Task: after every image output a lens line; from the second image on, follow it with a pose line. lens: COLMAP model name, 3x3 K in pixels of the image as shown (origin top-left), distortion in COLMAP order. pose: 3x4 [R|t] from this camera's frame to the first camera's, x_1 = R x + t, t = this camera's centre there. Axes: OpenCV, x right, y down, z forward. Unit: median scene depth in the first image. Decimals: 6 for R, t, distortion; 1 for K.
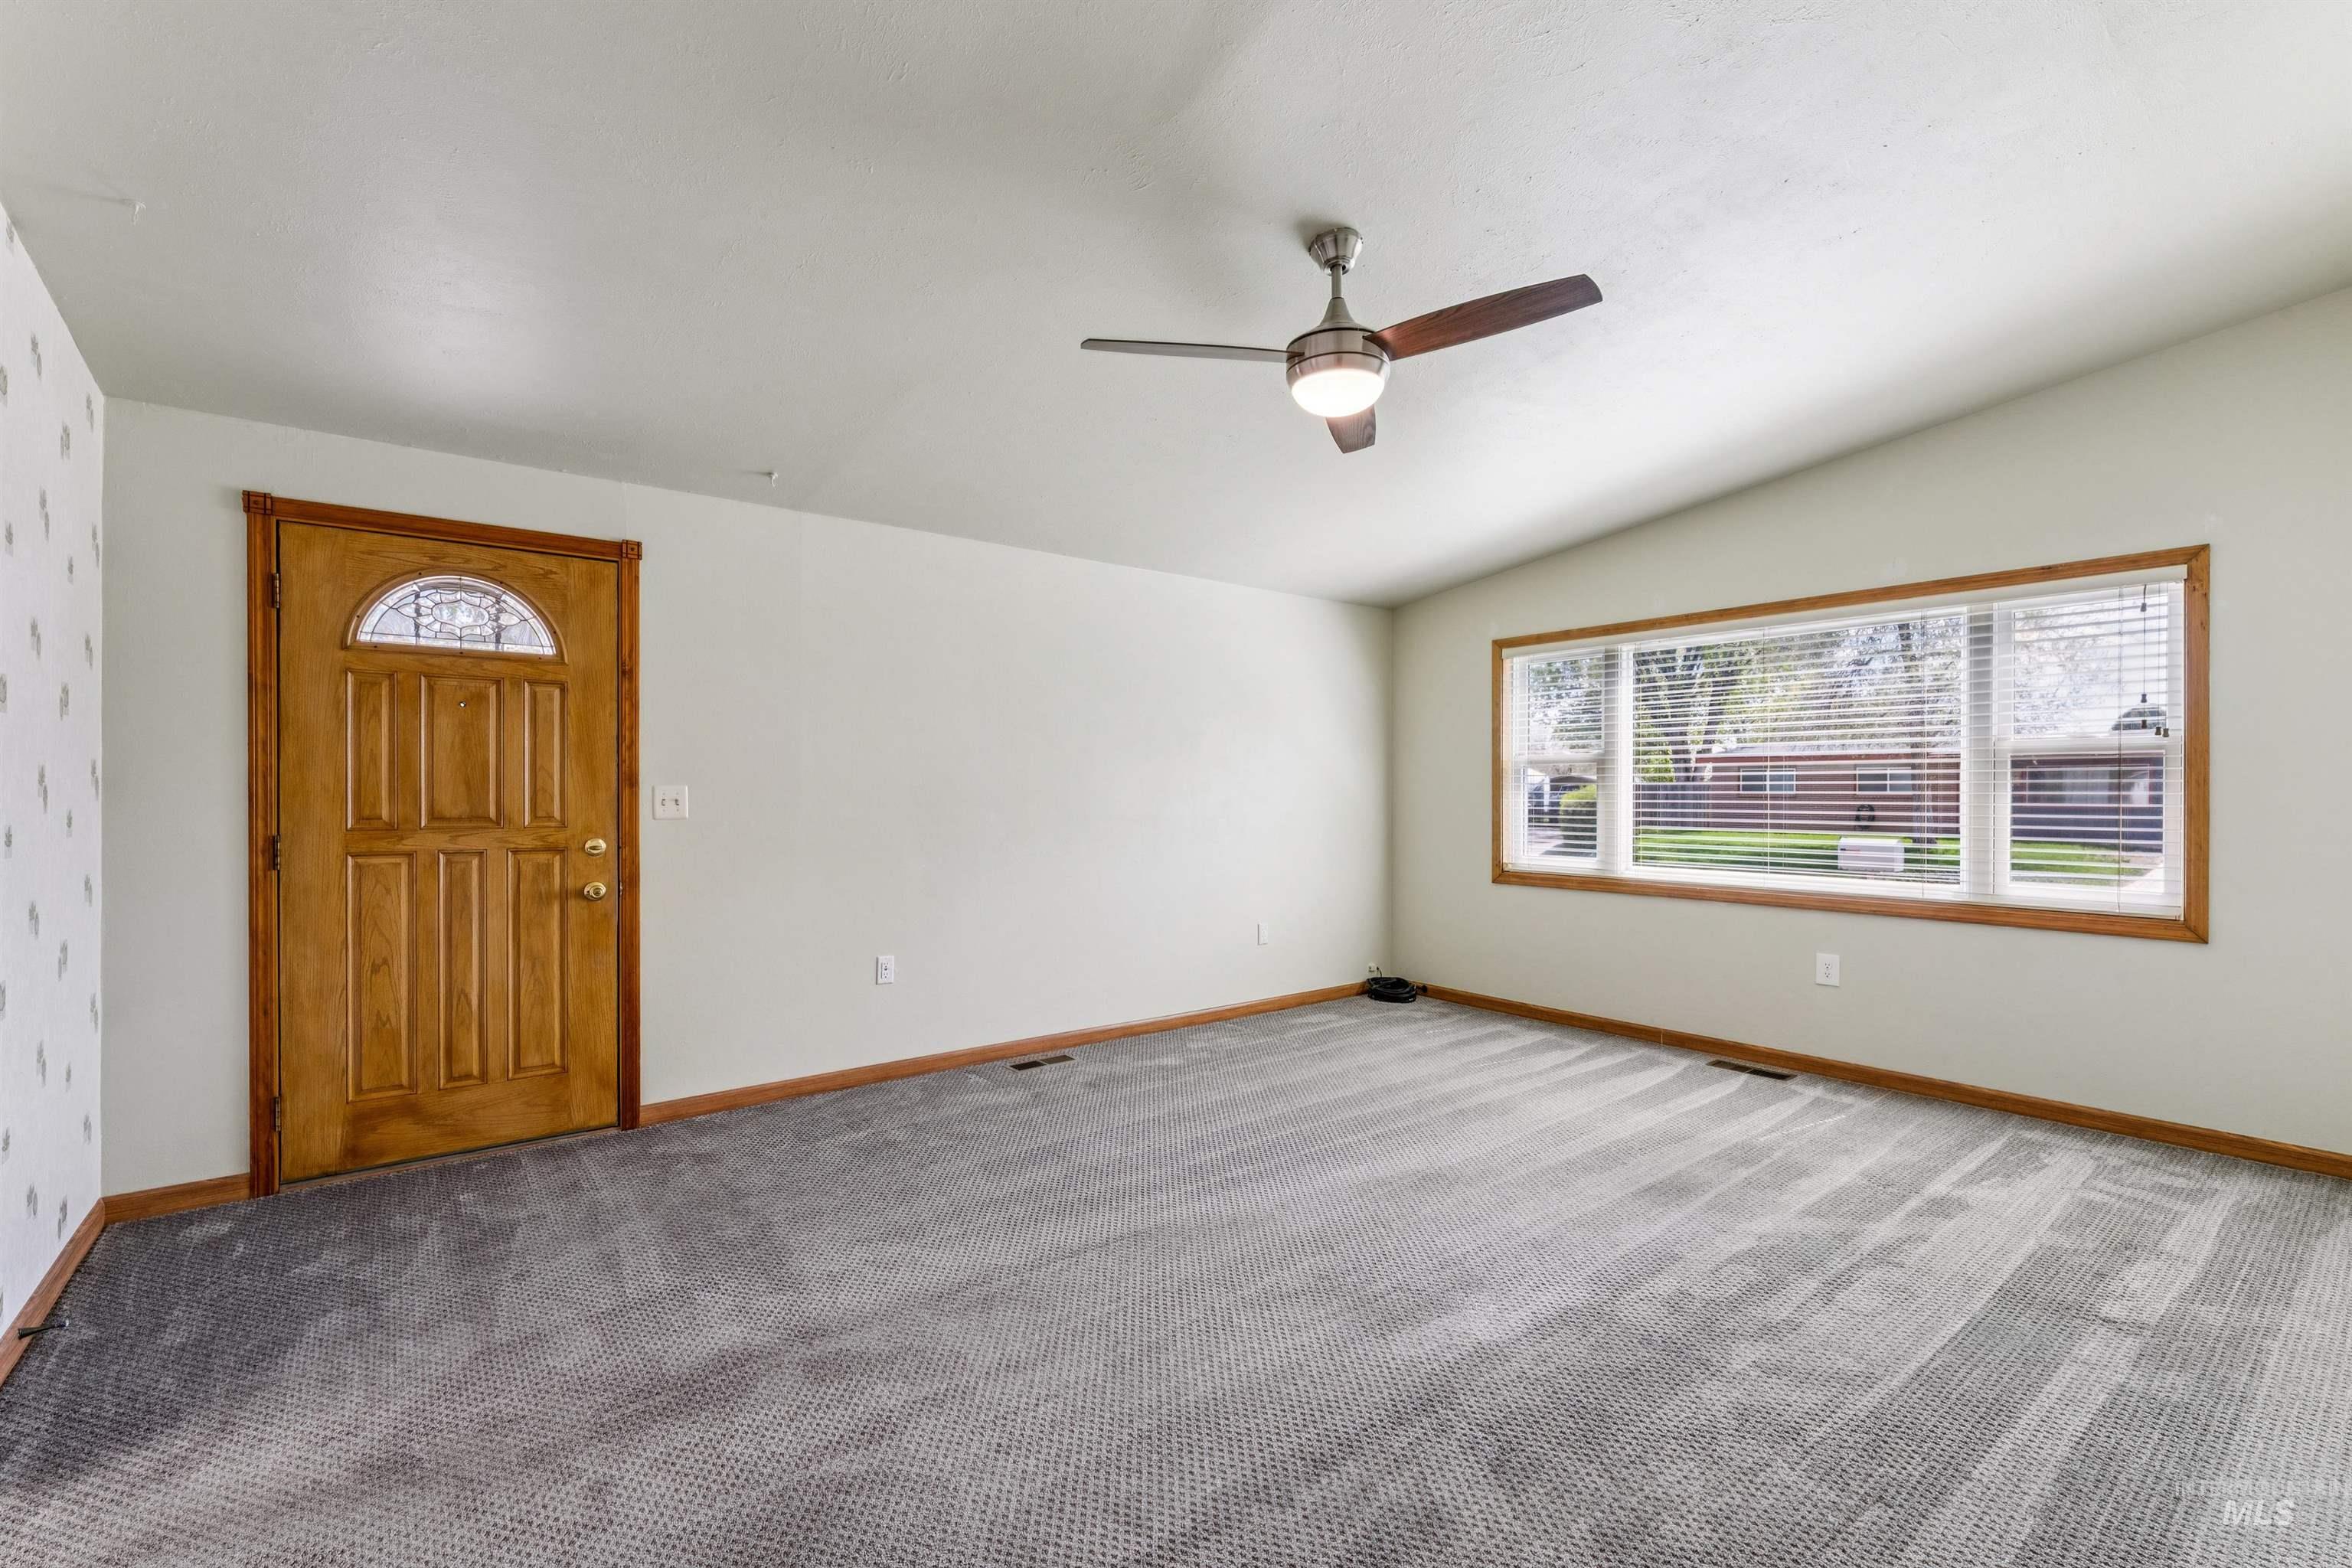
lens RADIAL K [[1014.1, 0, 1182.2], [0, 1014.1, 789.9], [0, 0, 1]] dist [-0.006002, 0.001462]
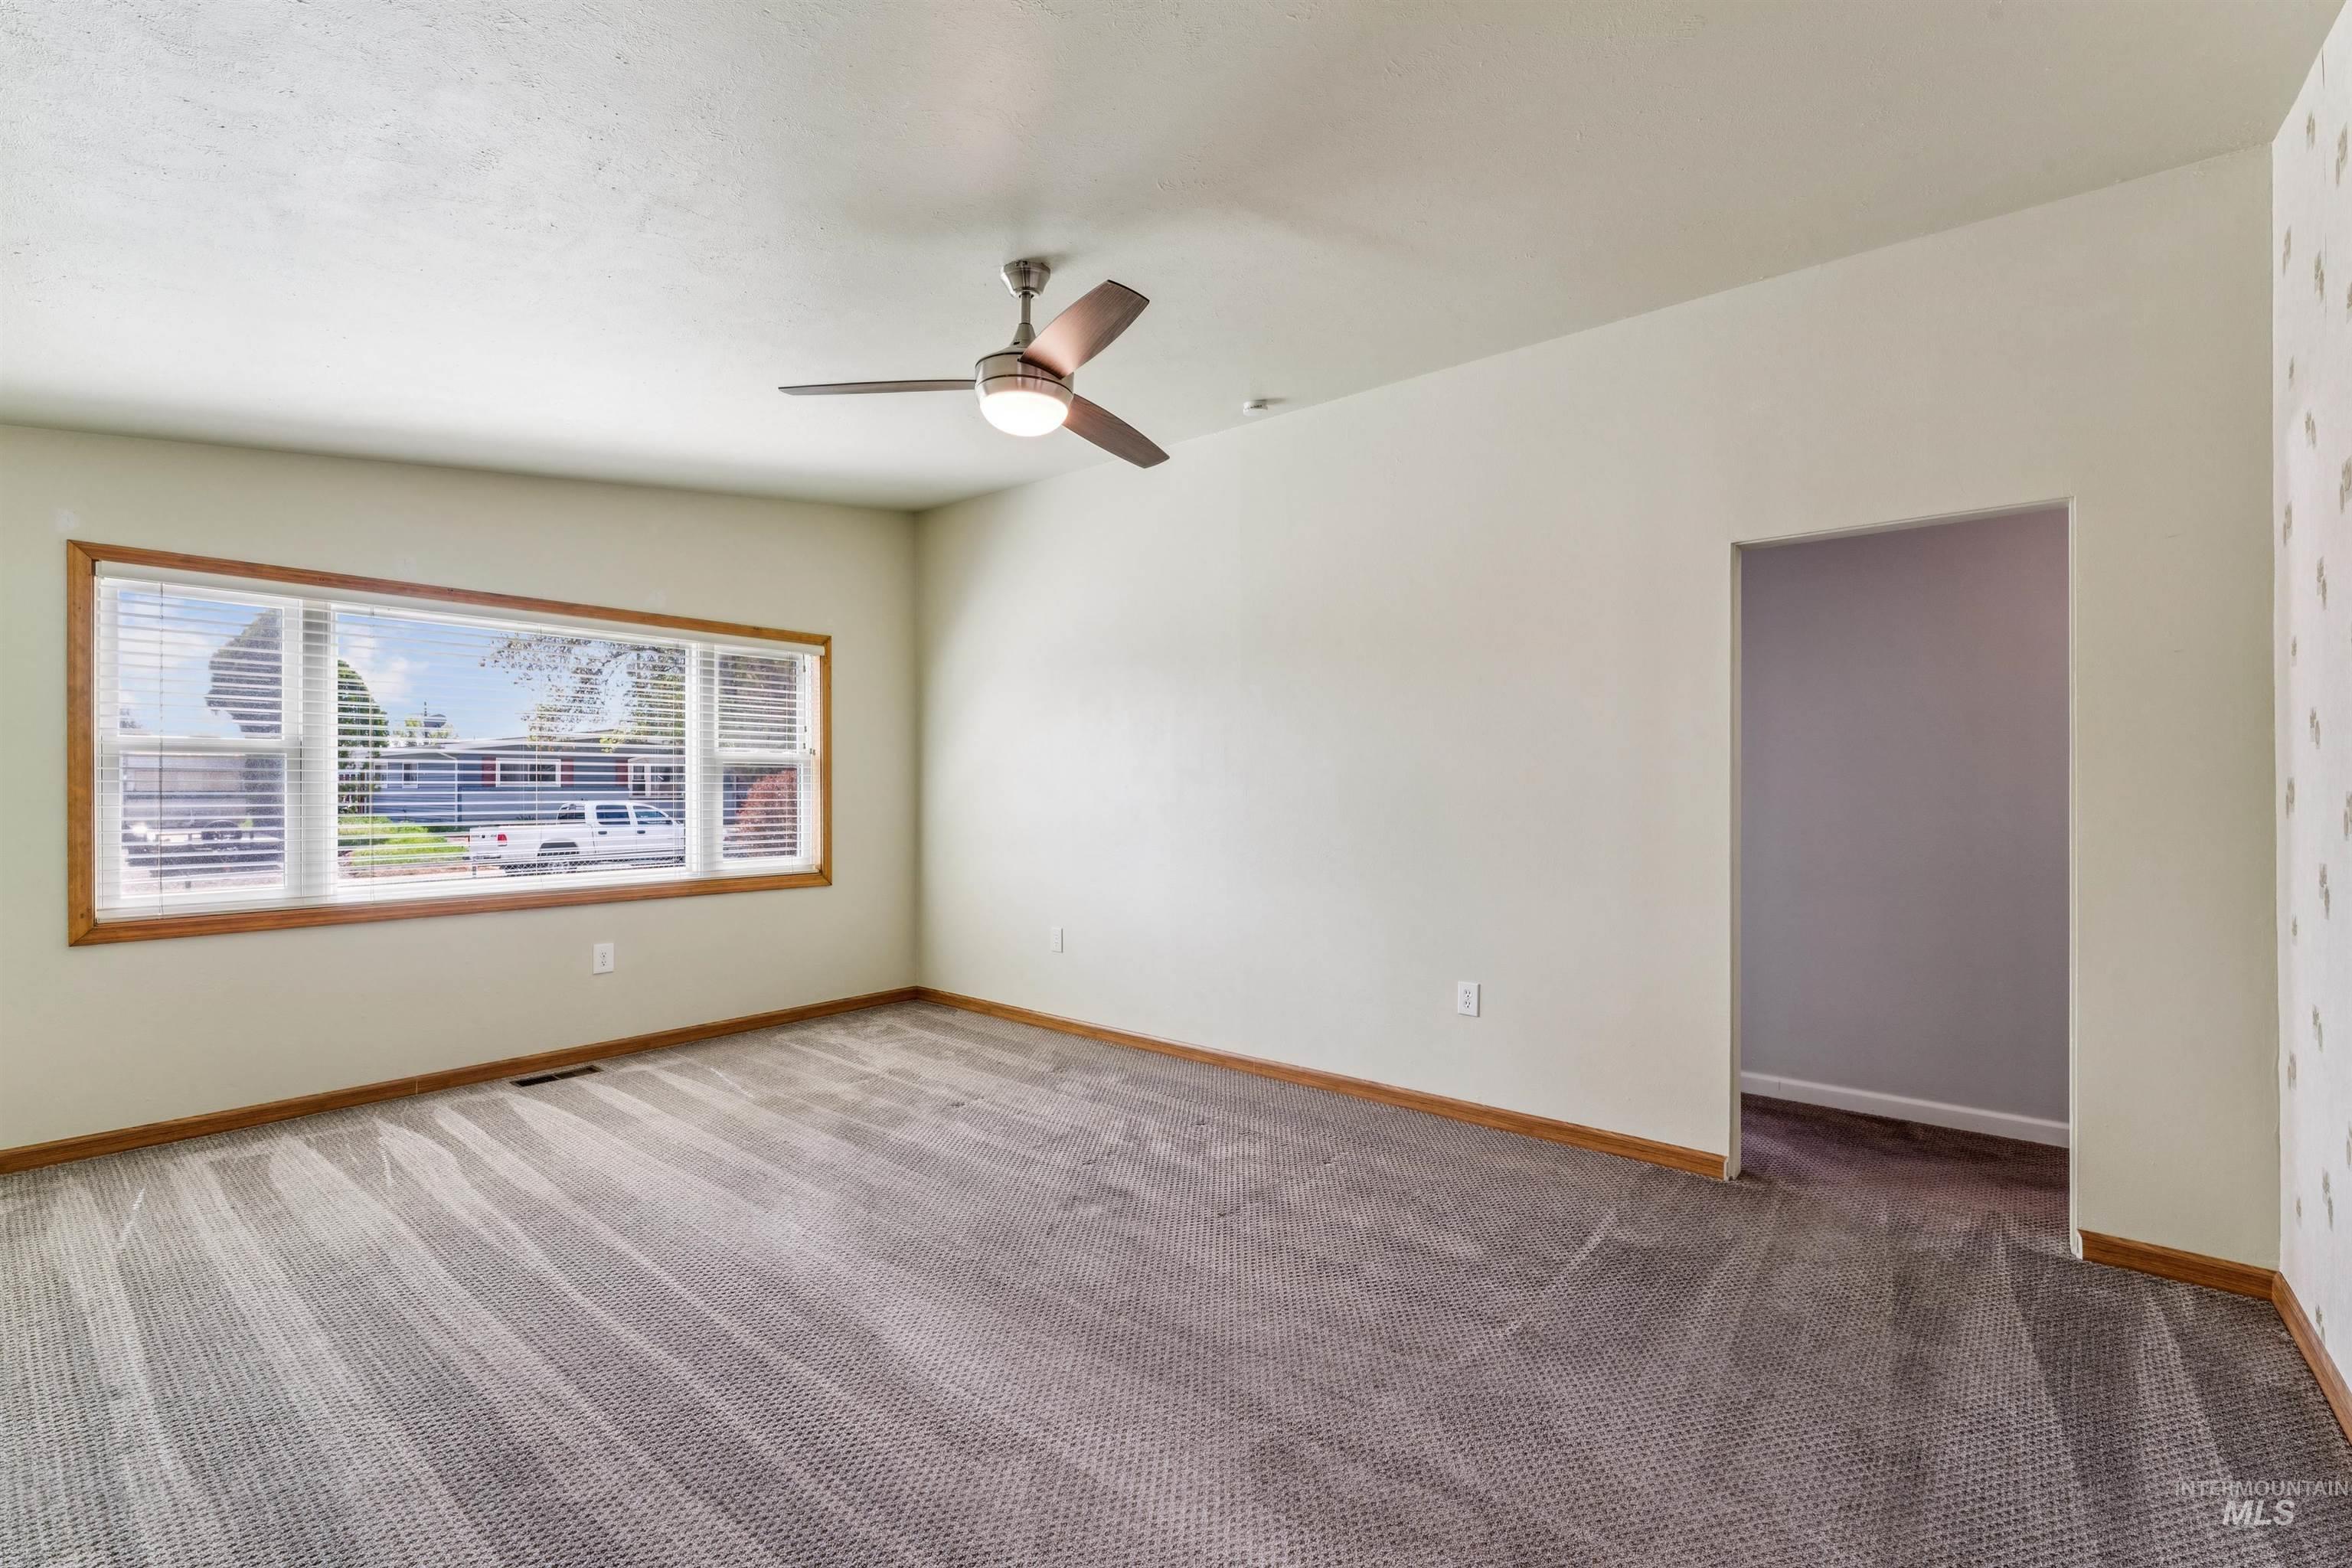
lens RADIAL K [[1014.1, 0, 1182.6], [0, 1014.1, 778.5], [0, 0, 1]] dist [-0.006002, 0.001462]
pose [[-0.210187, 0.008317, 0.977626, -0.547606], [0.000823, 0.999965, -0.008330, -0.002432], [-0.977661, -0.000946, -0.210187, 0.645399]]
